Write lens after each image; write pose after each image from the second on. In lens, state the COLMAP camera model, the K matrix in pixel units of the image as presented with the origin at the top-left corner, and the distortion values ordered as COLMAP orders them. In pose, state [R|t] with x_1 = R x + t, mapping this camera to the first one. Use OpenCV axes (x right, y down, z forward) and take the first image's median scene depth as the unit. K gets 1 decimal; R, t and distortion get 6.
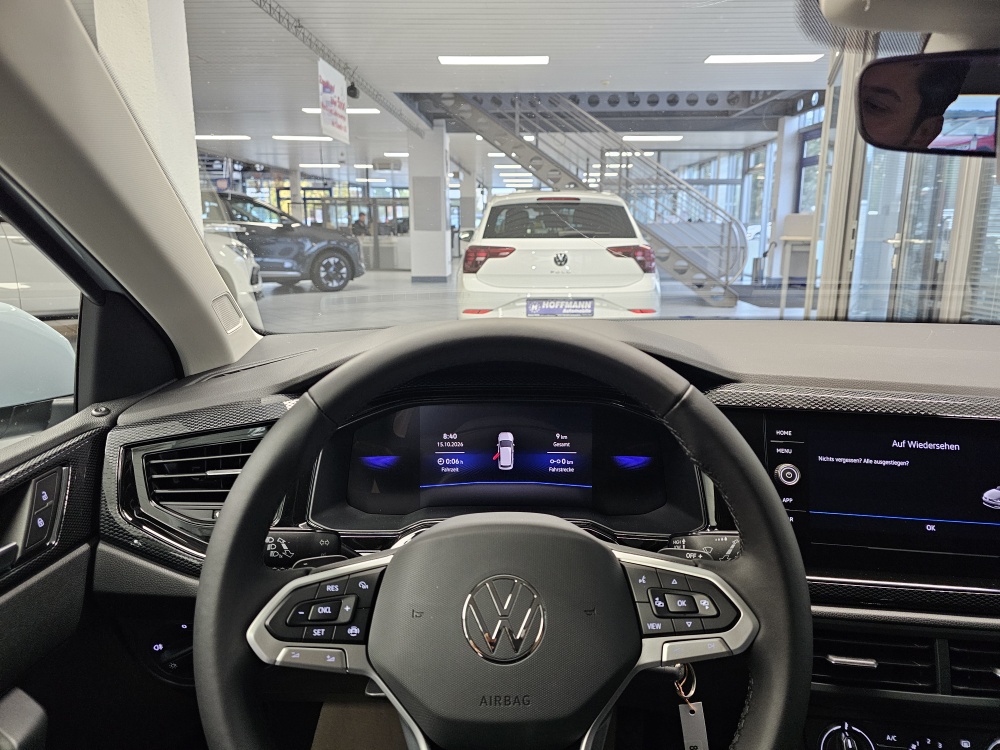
lens RADIAL K [[676.3, 0, 504.1], [0, 676.3, 366.1], [0, 0, 1]] dist [0.065001, -0.067523]
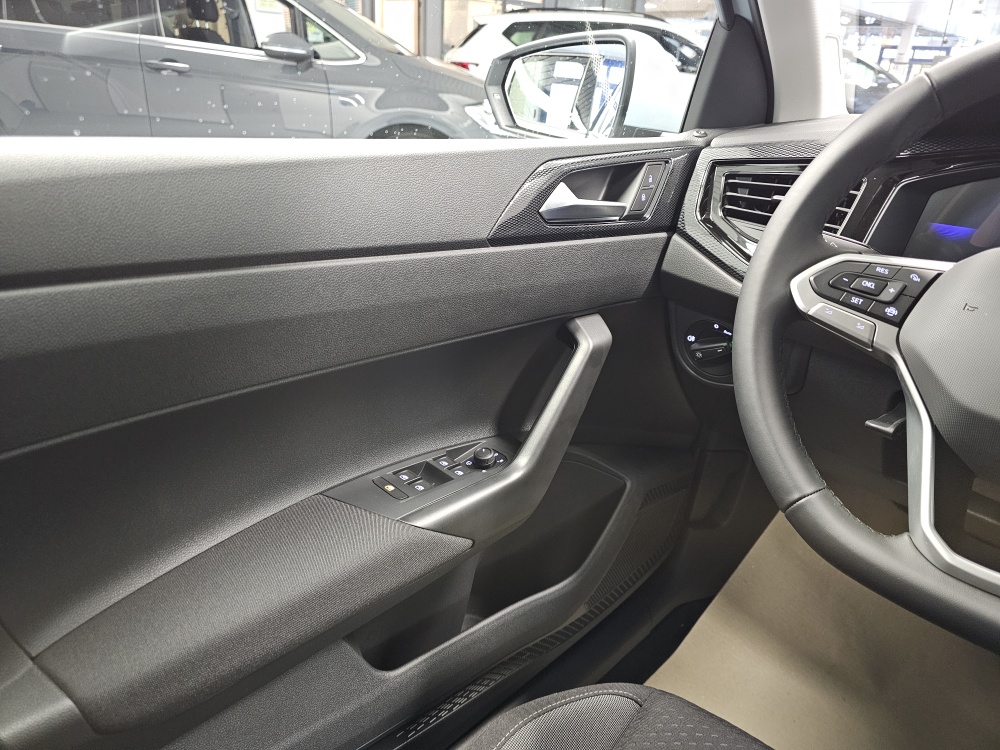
lens RADIAL K [[676.3, 0, 499.6], [0, 676.3, 375.2], [0, 0, 1]] dist [0.065001, -0.067523]
pose [[0.713062, 0.320186, -0.623718, 0.022234], [-0.195503, 0.945146, 0.261683, 0.219089], [0.673291, -0.064657, 0.736545, -0.108324]]
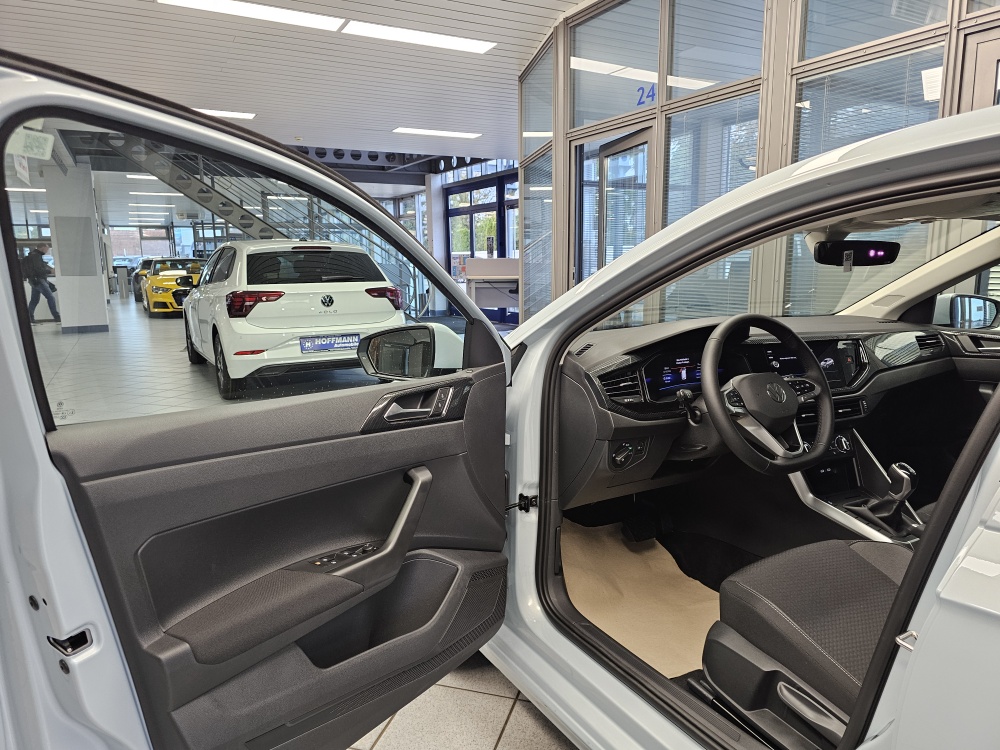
lens RADIAL K [[676.3, 0, 494.5], [0, 676.3, 373.9], [0, 0, 1]] dist [0.065001, -0.067523]
pose [[0.865269, -0.096627, 0.491907, -2.083550], [0.117575, 0.992994, -0.011759, 0.085501], [-0.487325, 0.068011, 0.870568, -0.992568]]
